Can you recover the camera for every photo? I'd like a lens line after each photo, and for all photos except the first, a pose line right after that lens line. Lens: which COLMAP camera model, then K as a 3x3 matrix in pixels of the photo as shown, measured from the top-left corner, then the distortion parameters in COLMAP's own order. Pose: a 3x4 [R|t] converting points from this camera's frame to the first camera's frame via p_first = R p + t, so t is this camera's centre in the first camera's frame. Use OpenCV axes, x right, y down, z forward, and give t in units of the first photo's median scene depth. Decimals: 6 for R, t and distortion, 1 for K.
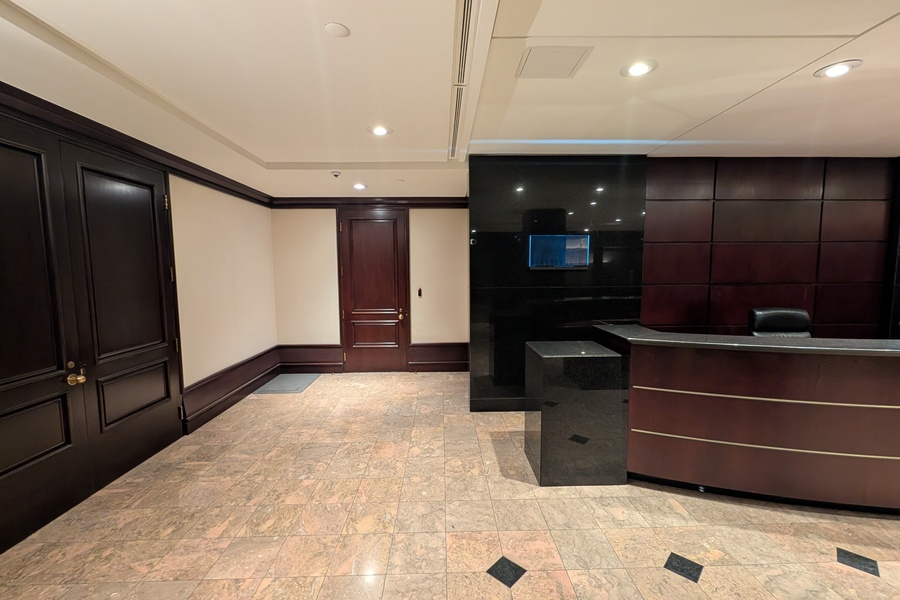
lens RADIAL K [[385.7, 0, 450.7], [0, 385.7, 304.1], [0, 0, 1]] dist [-0.001743, 0.000549]
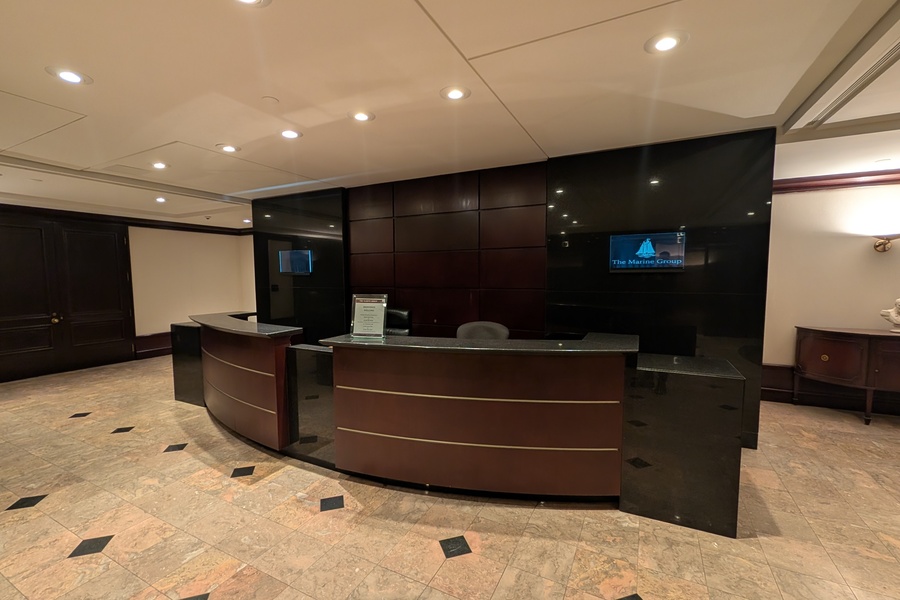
lens RADIAL K [[385.7, 0, 450.7], [0, 385.7, 304.1], [0, 0, 1]] dist [-0.001743, 0.000549]
pose [[0.880965, 0.039130, -0.471560, 2.426518], [-0.041765, 0.999116, 0.004881, -0.022167], [0.471334, 0.015394, 0.881820, 0.050468]]
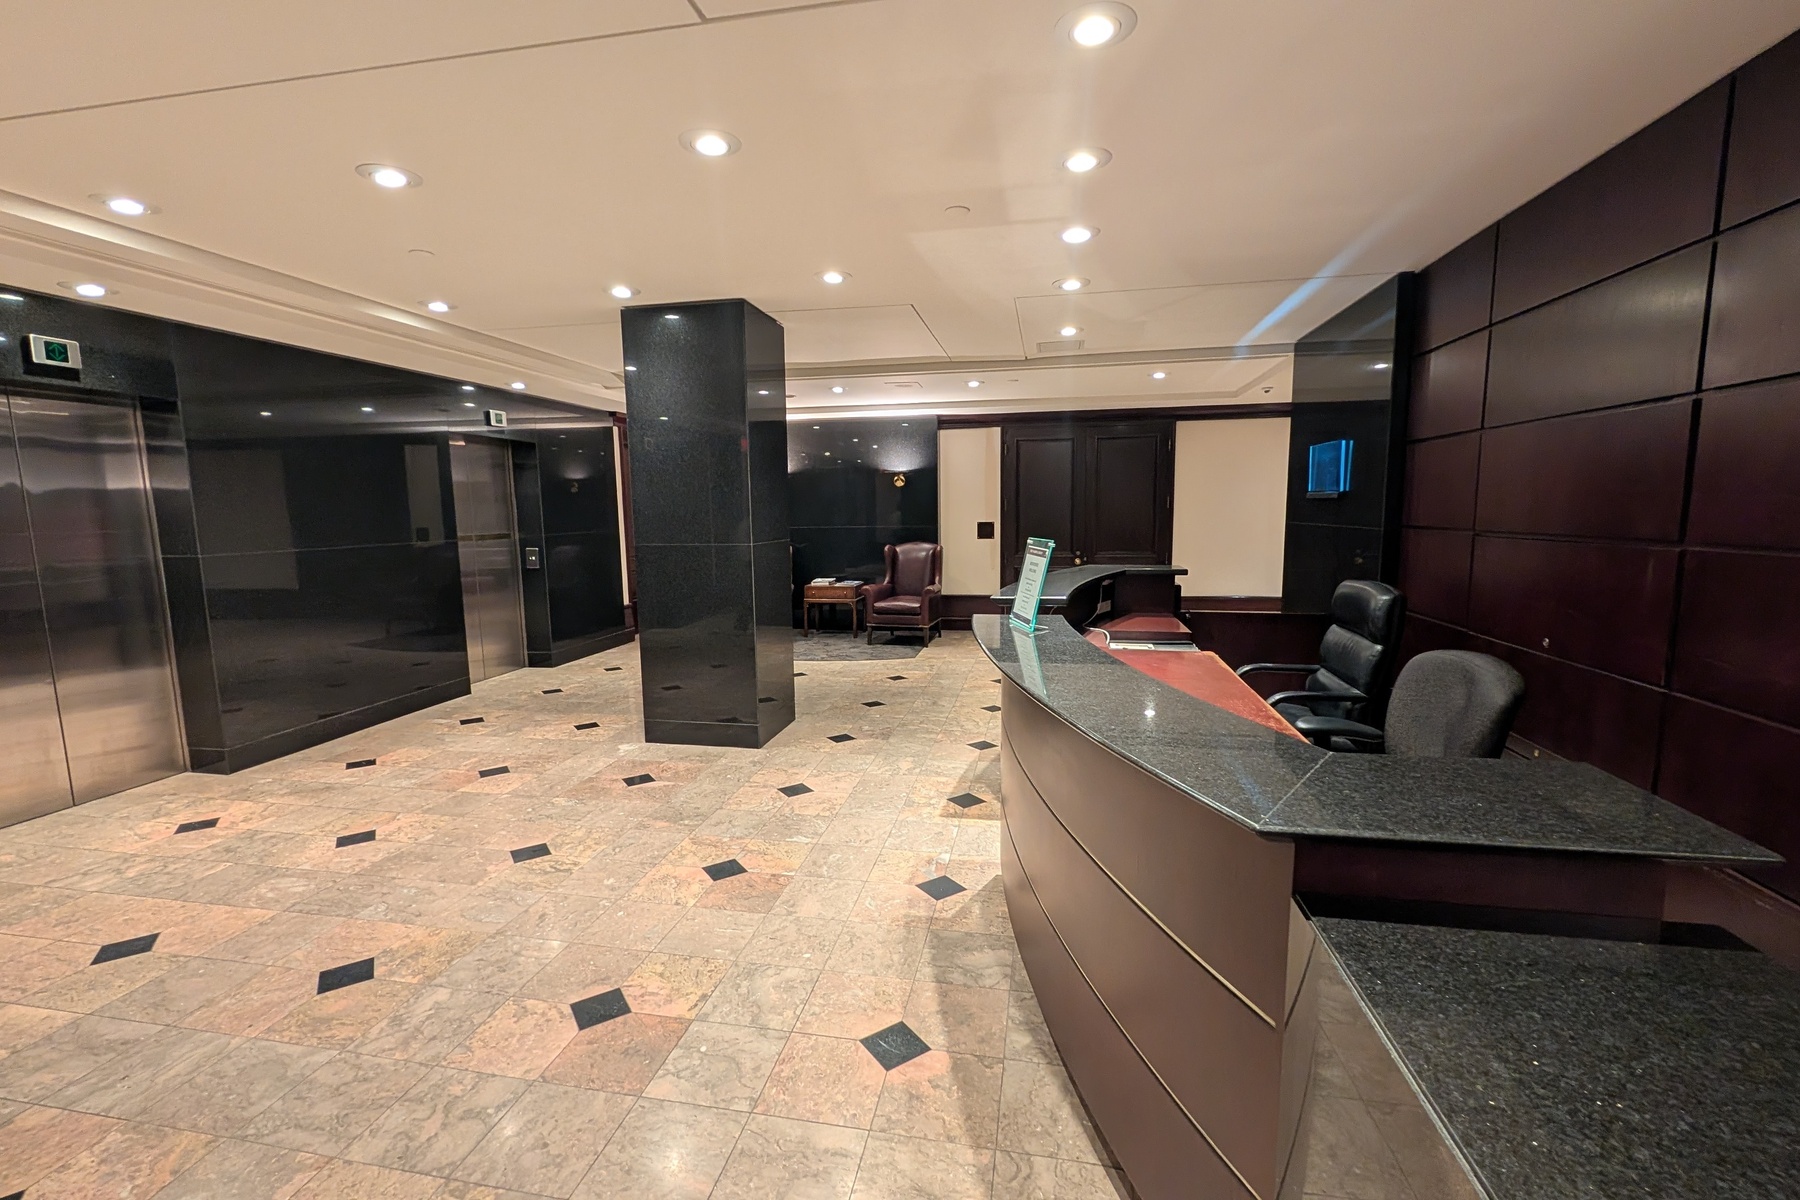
lens RADIAL K [[771.3, 0, 901.5], [0, 771.3, 608.2], [0, 0, 1]] dist [-0.001743, 0.000549]
pose [[-0.212916, 0.138569, -0.967195, 2.833085], [-0.069732, 0.985213, 0.156501, -0.099055], [0.974579, 0.100766, -0.200105, 0.989258]]
